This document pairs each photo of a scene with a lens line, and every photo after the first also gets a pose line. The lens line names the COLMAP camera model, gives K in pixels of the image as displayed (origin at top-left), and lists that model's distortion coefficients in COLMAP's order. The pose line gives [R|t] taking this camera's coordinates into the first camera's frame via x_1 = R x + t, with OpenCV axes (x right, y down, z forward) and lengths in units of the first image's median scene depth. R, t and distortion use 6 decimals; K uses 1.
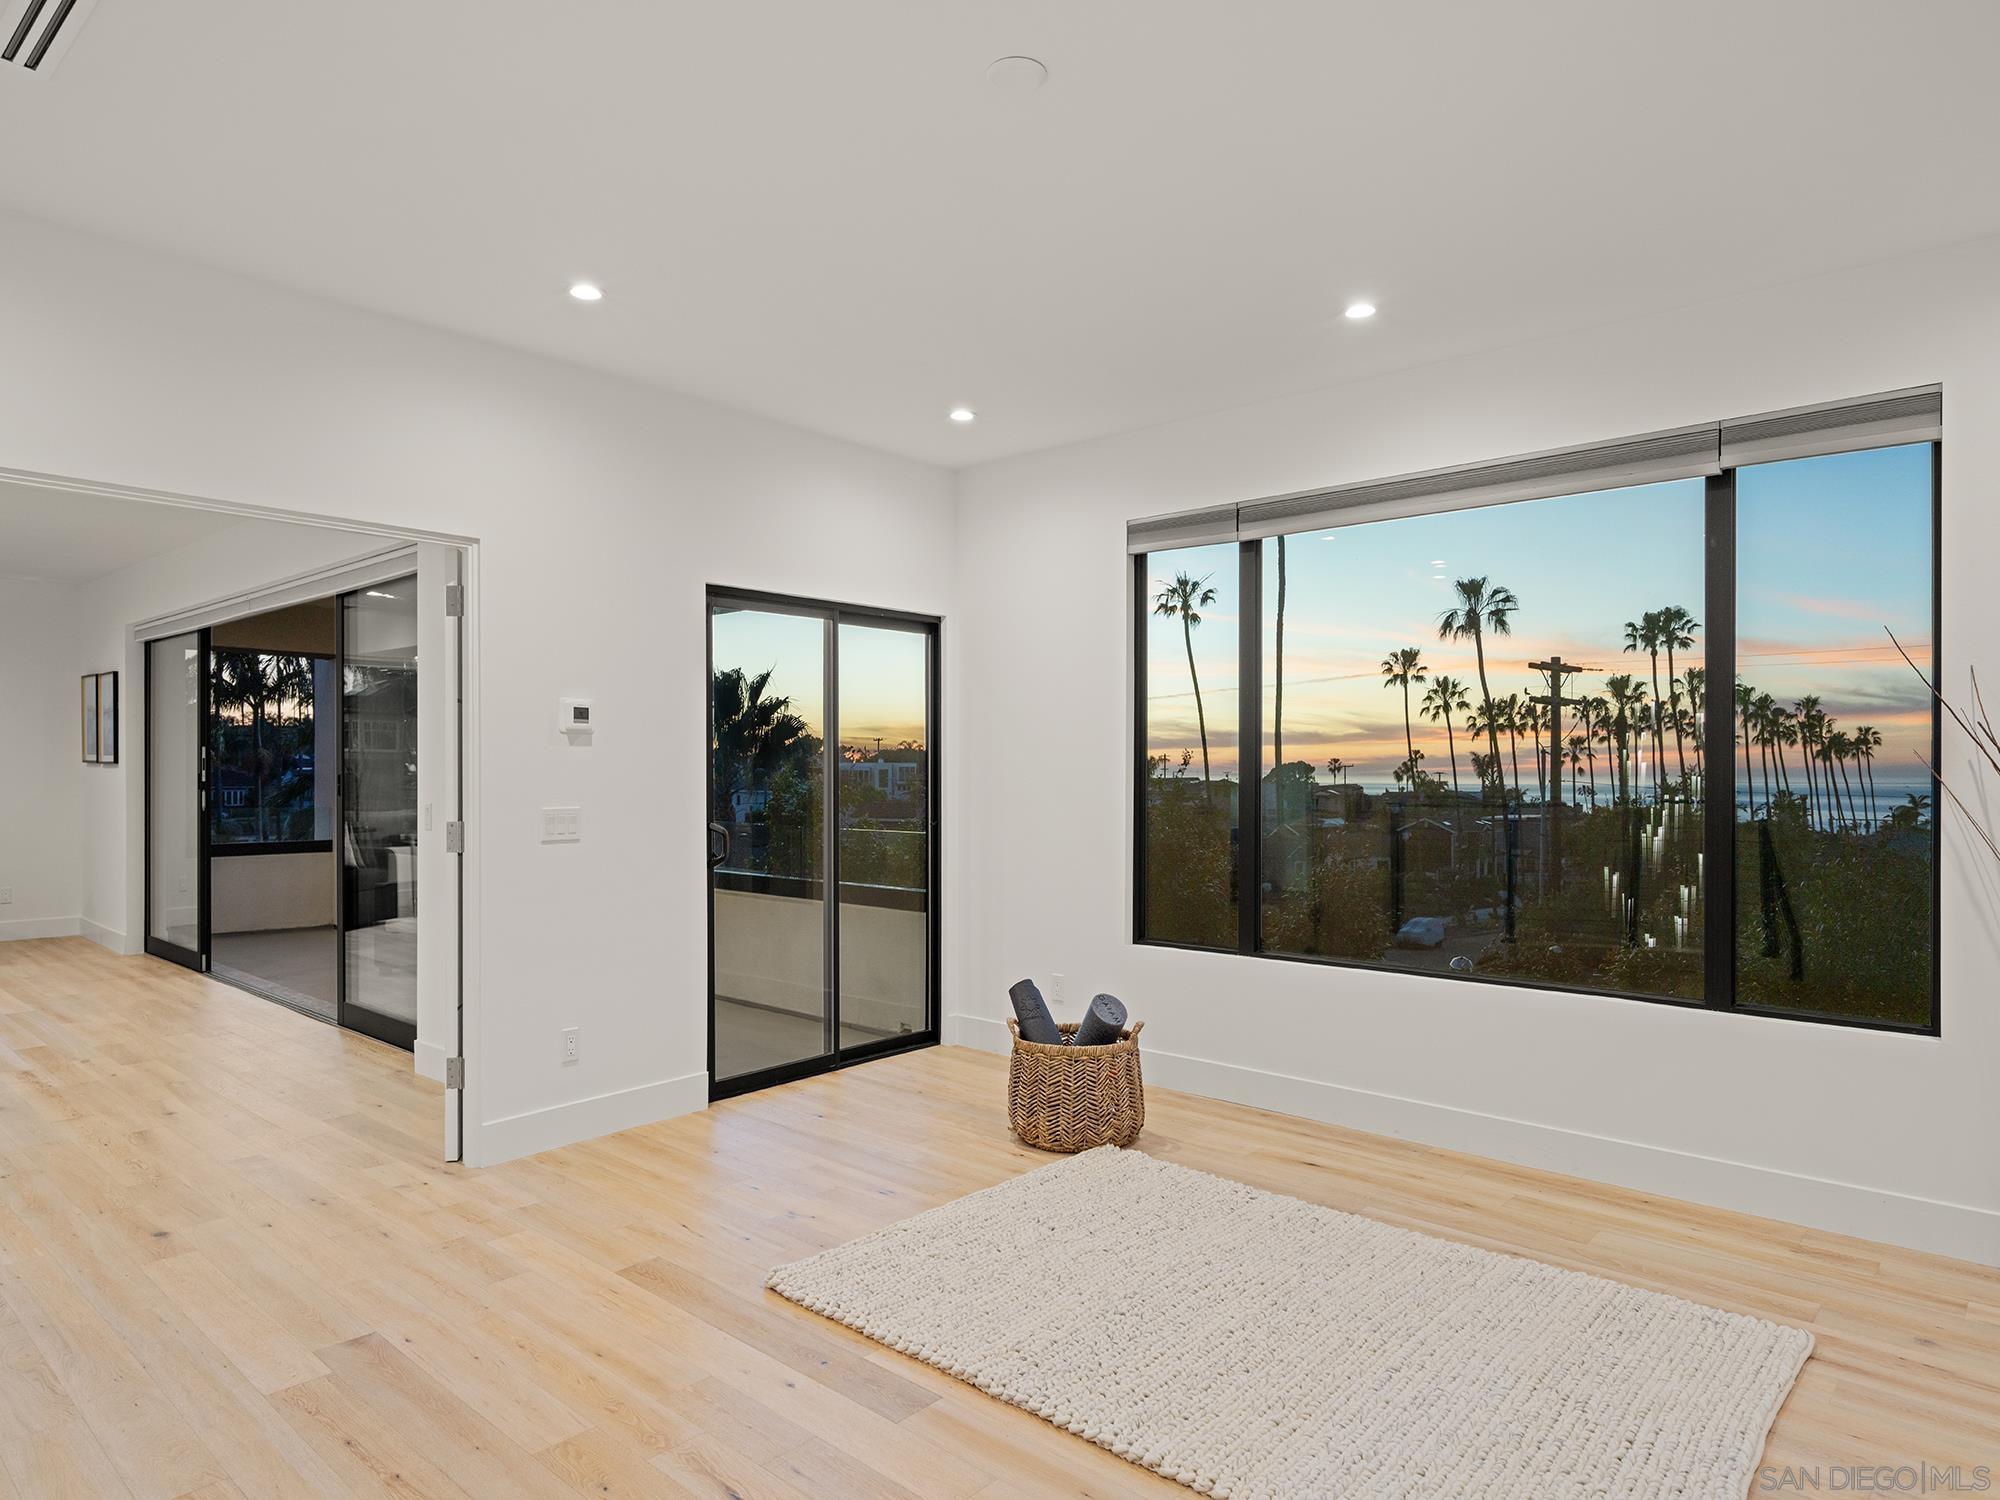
lens RADIAL K [[1216.5, 0, 985.7], [0, 1216.5, 767.2], [0, 0, 1]] dist [0.007368, -0.003541]
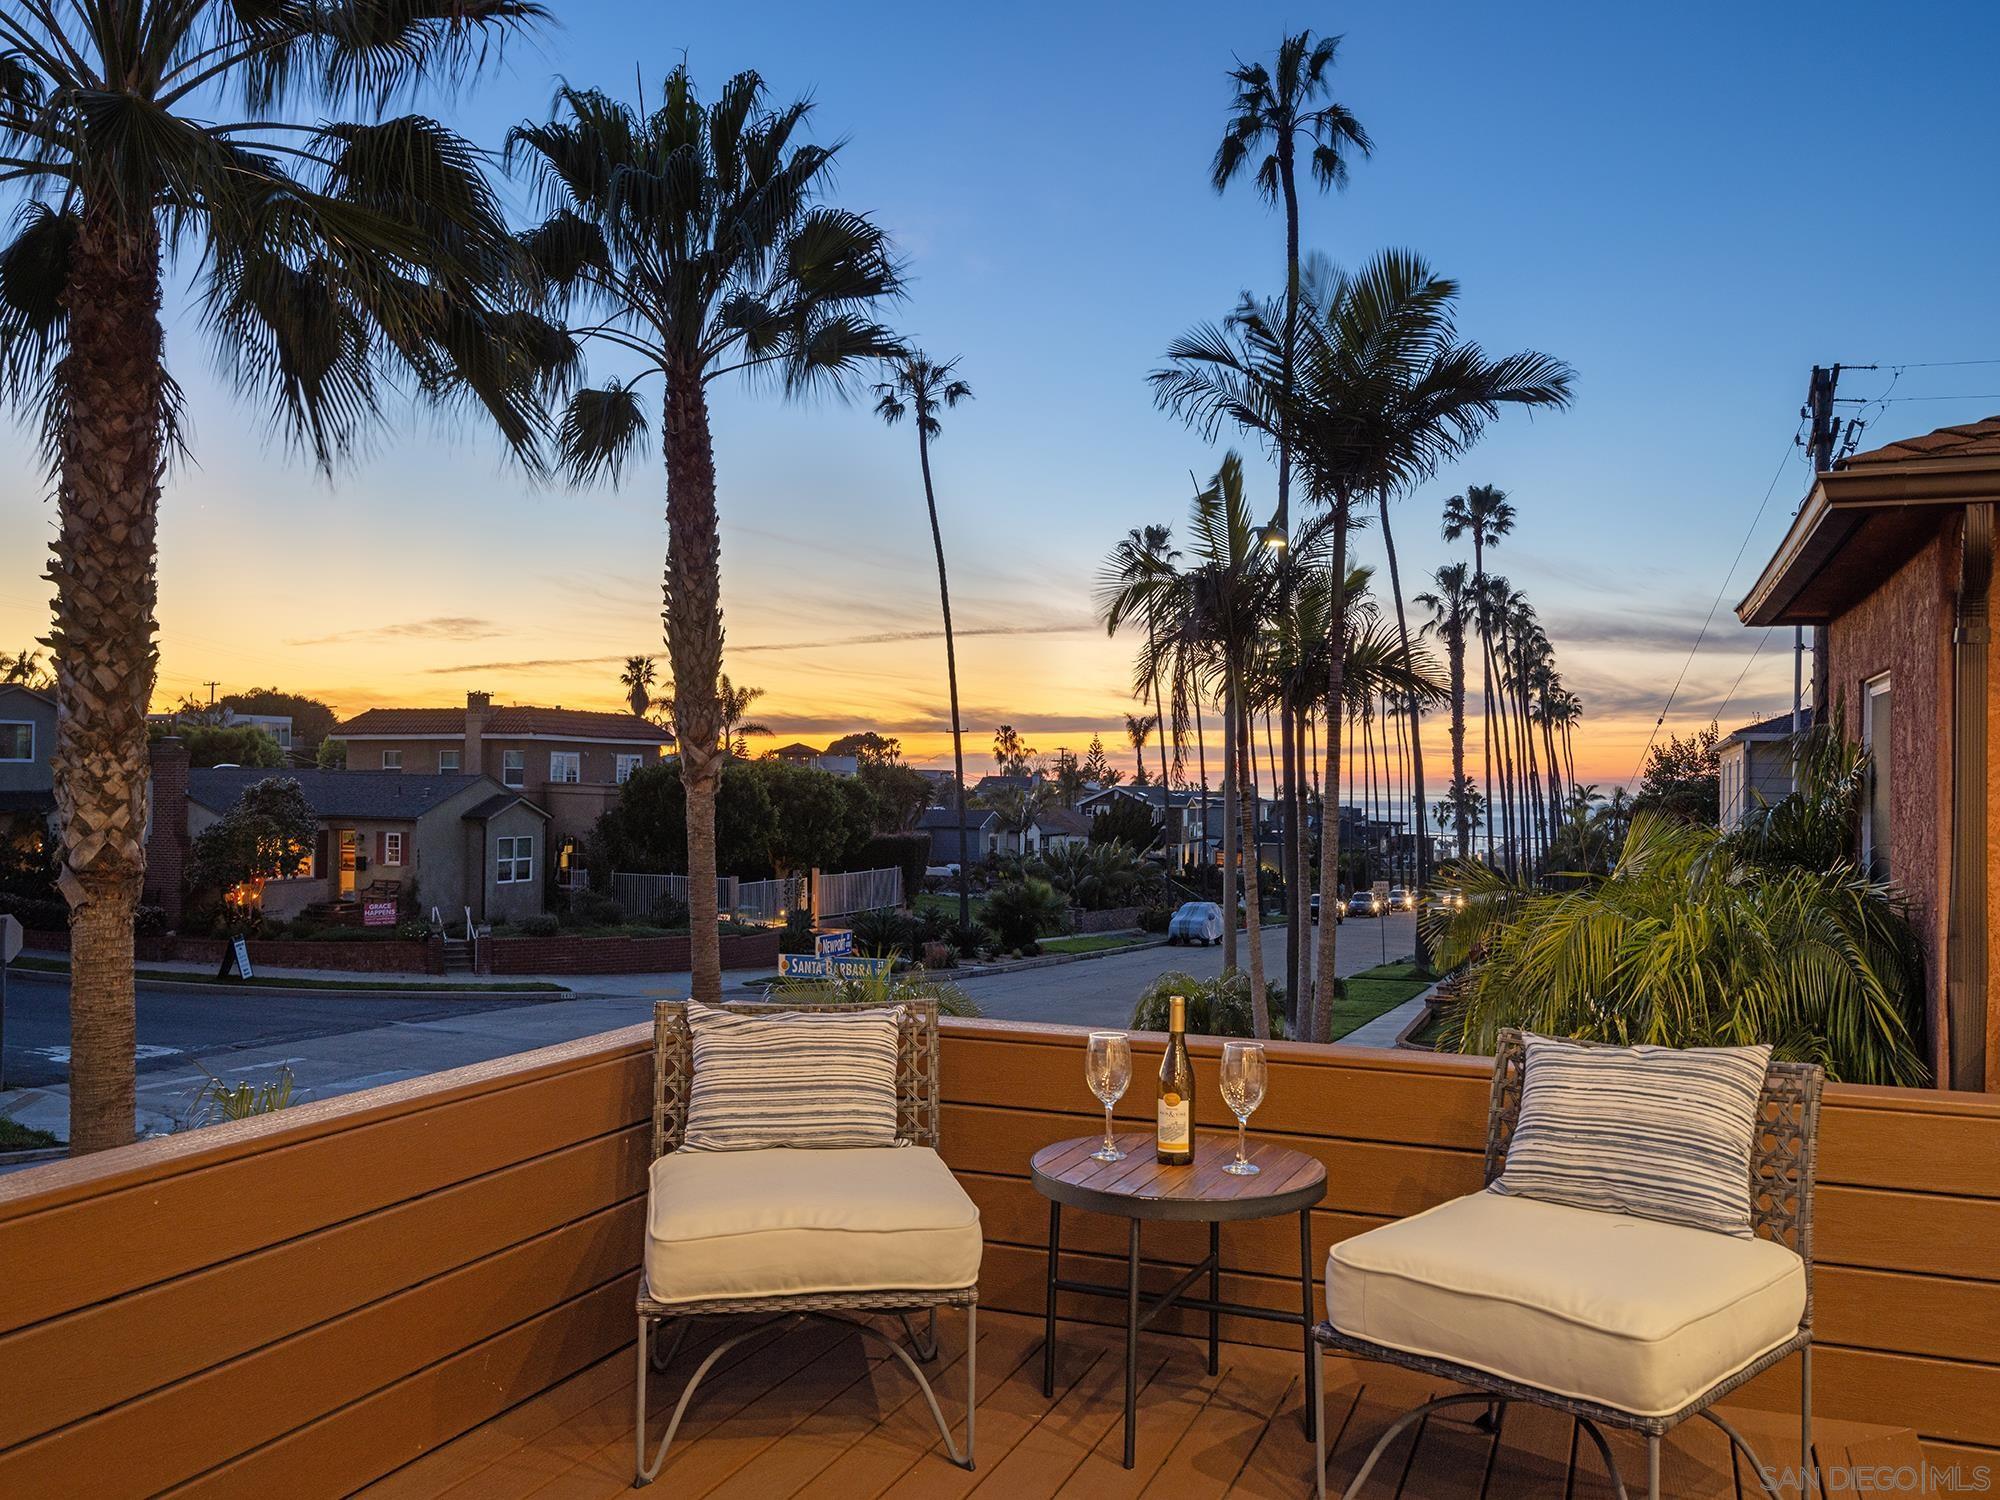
lens RADIAL K [[1711.5, 0, 998.8], [0, 1711.5, 754.8], [0, 0, 1]] dist [0.014245, -0.003231]
pose [[0.930306, 0.014762, 0.366488, -0.092596], [-0.012020, 0.999880, -0.009763, 0.044062], [-0.366588, 0.004678, 0.930372, 0.117176]]
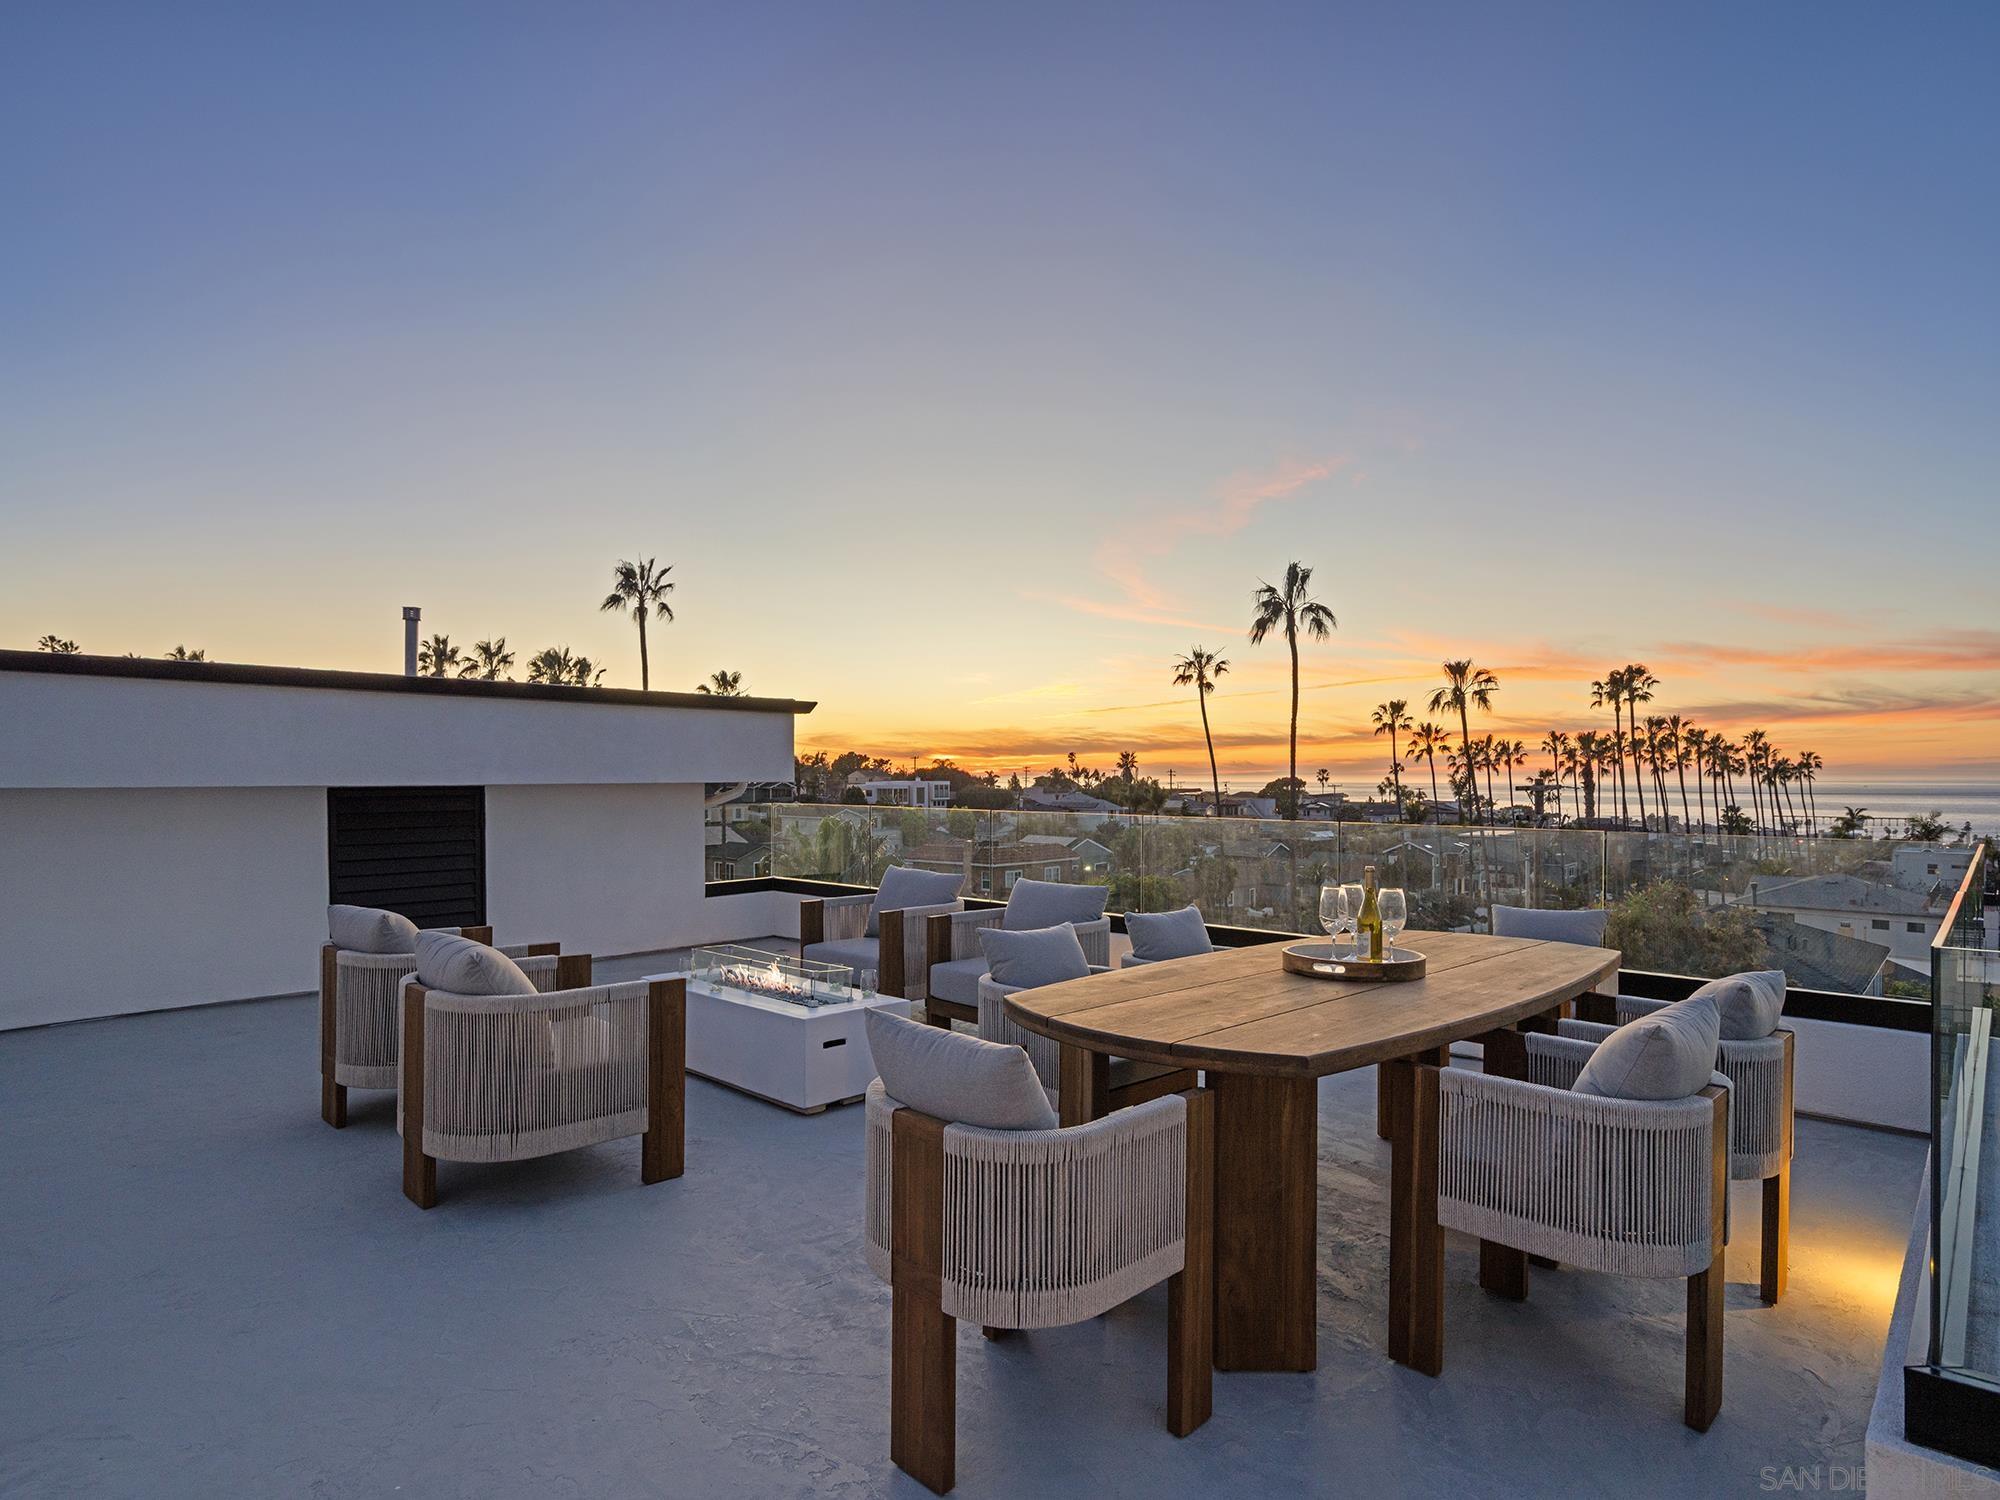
lens RADIAL K [[1092.3, 0, 977.3], [0, 1092.3, 791.5], [0, 0, 1]] dist [0.001527, -0.003263]
pose [[0.999695, -0.001870, -0.024625, -0.014555], [0.002427, 0.999742, 0.022588, -0.036496], [0.024576, -0.022641, 0.999442, -0.018987]]
